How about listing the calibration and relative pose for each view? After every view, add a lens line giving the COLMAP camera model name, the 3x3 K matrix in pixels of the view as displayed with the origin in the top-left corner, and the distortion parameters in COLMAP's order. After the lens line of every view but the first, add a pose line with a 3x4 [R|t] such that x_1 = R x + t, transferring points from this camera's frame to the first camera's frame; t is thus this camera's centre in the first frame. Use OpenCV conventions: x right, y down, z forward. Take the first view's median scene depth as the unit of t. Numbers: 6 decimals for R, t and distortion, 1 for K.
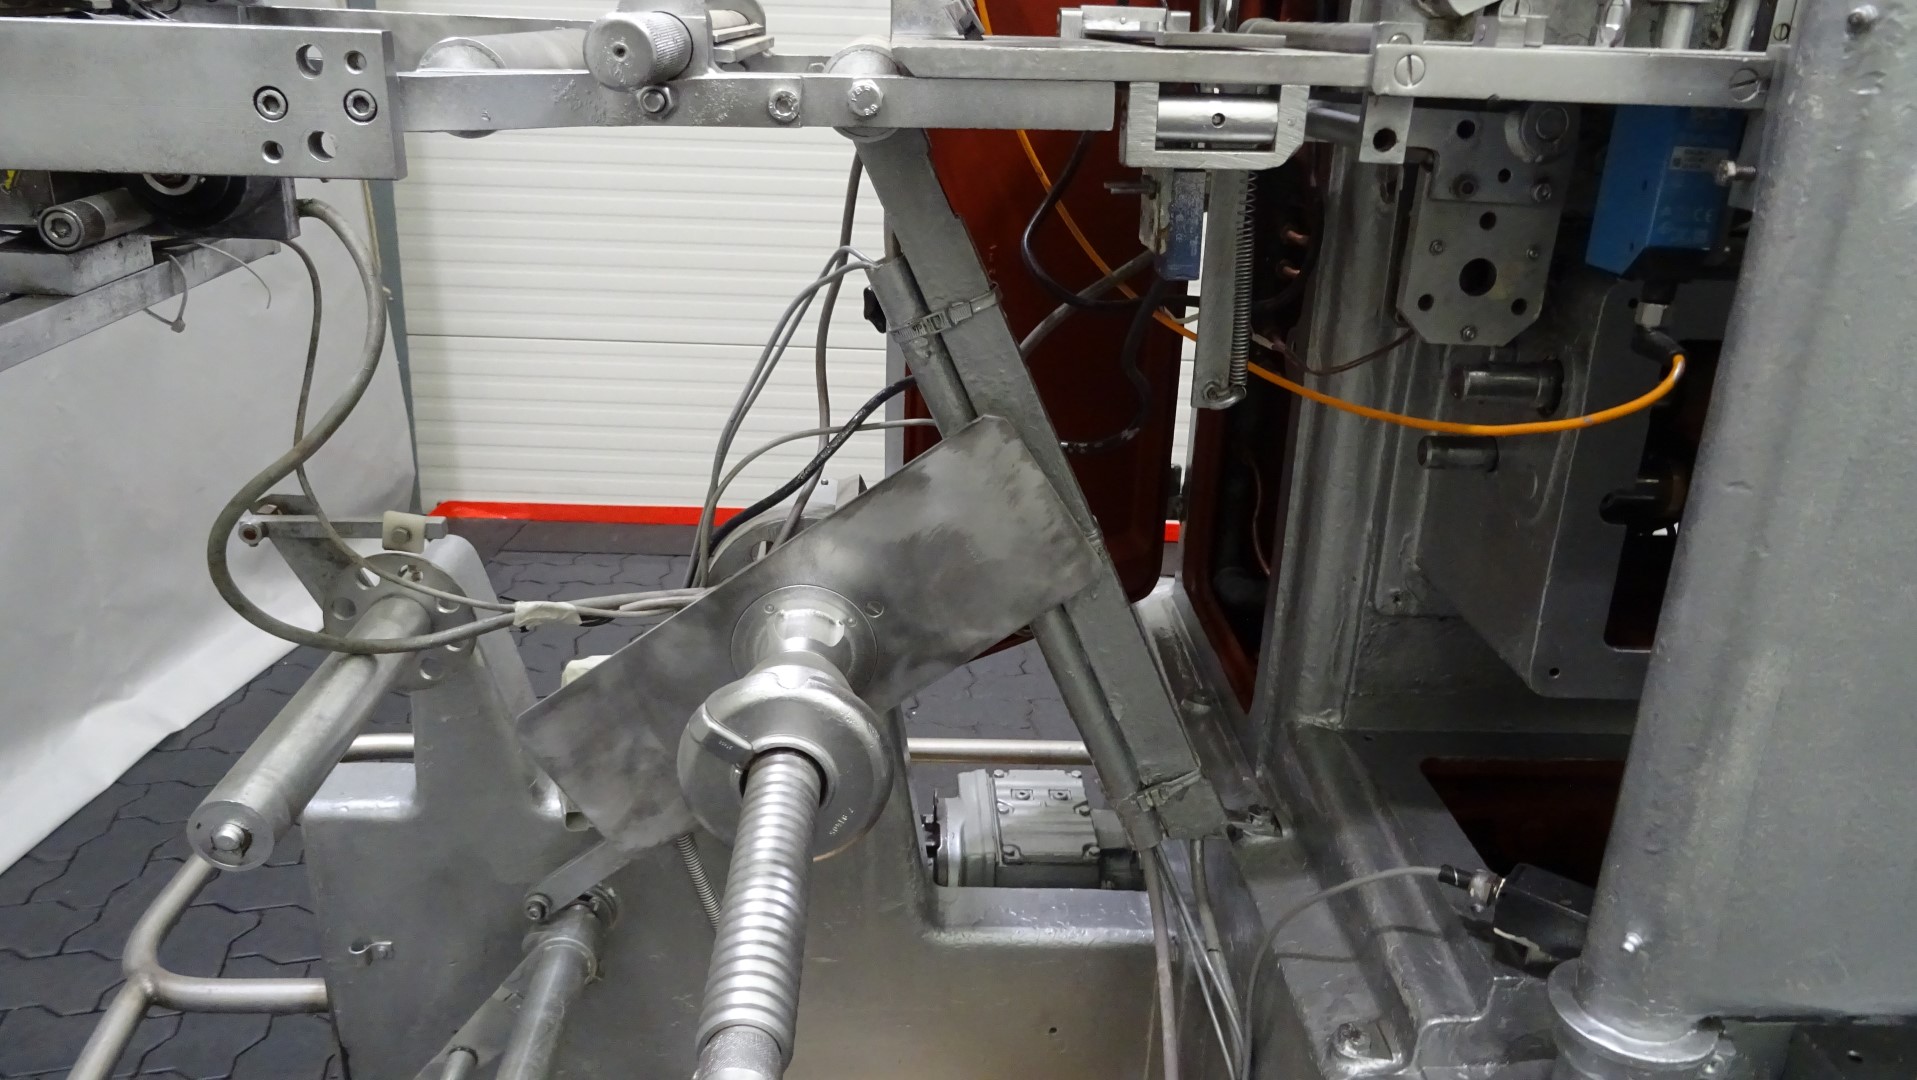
lens RADIAL K [[1364.8, 0, 953.2], [0, 1364.8, 536.2], [0, 0, 1]] dist [-0.003418, -0.001575]
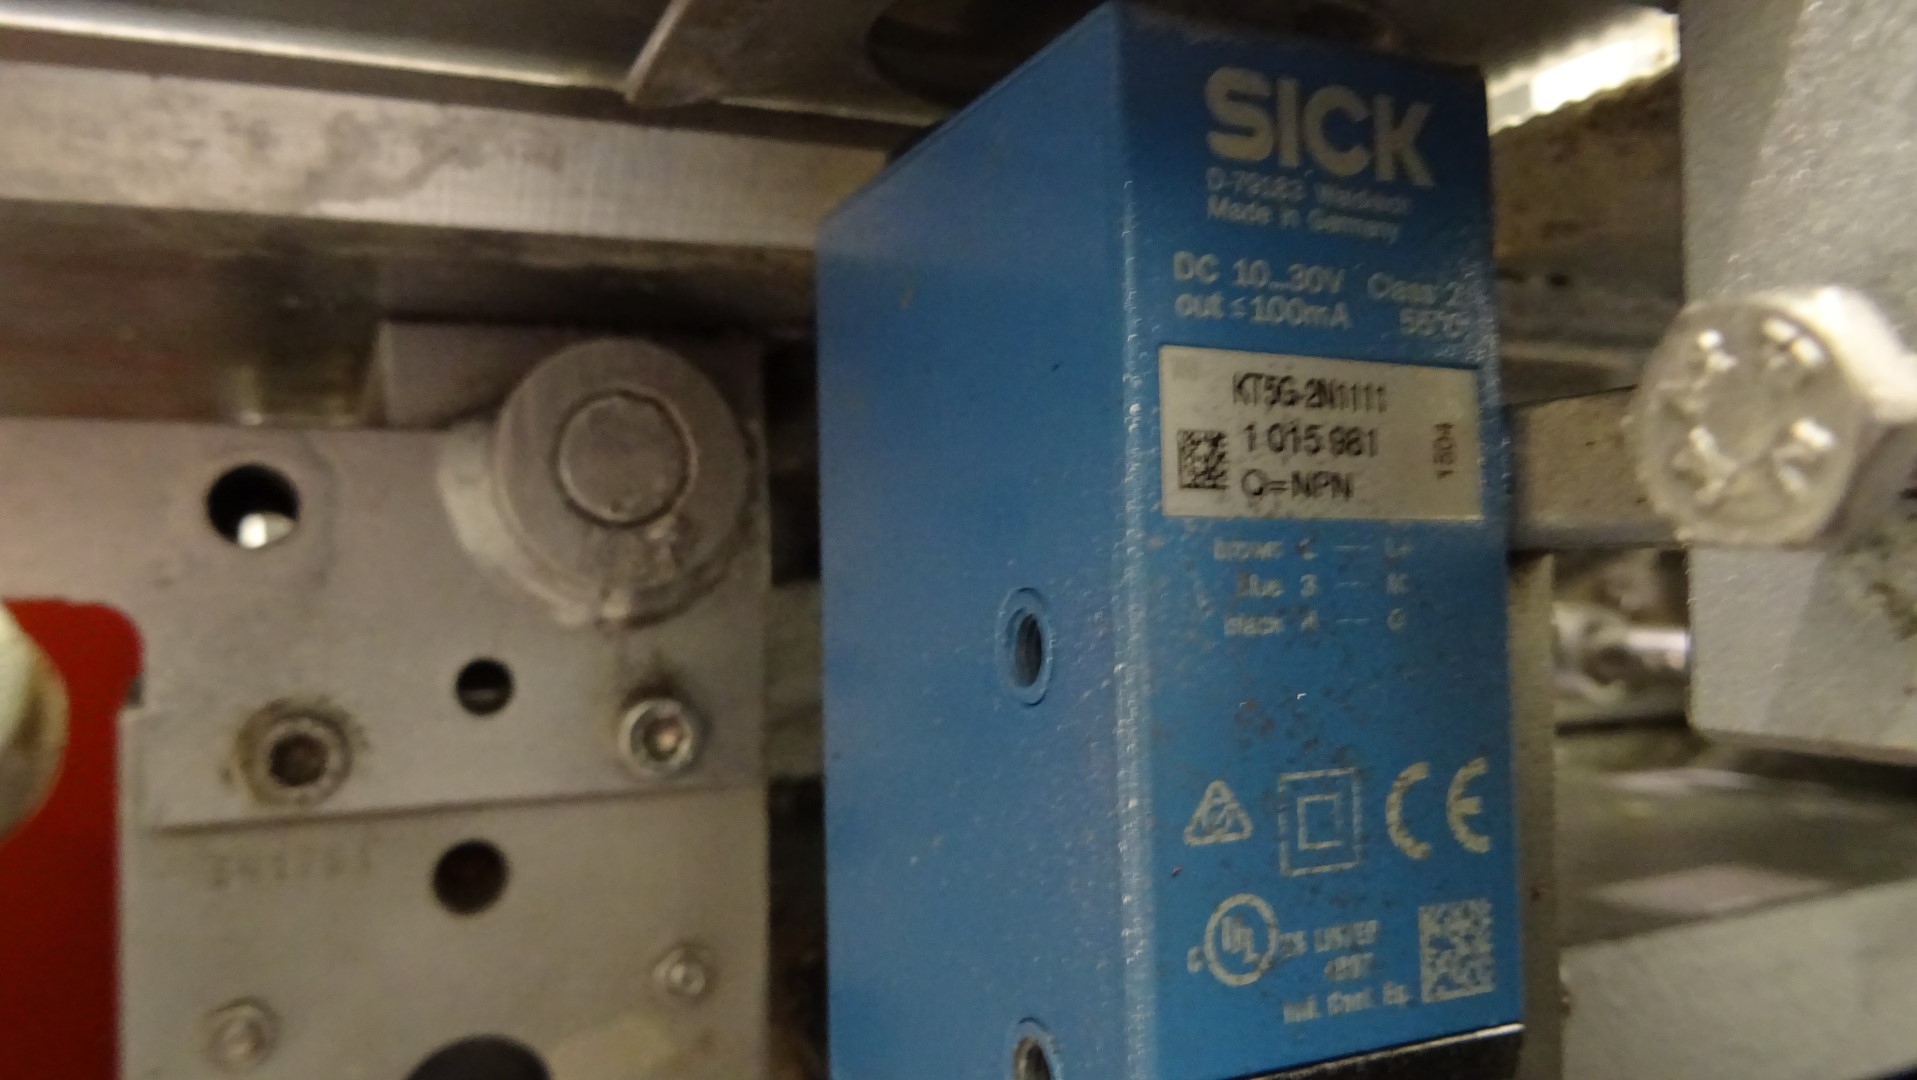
lens RADIAL K [[1364.8, 0, 957.9], [0, 1364.8, 540.7], [0, 0, 1]] dist [-0.003418, -0.001575]
pose [[0.913886, -0.050194, 0.402857, 0.387762], [0.199398, 0.919882, -0.337725, -0.193169], [-0.353629, 0.388971, 0.850675, 0.766326]]
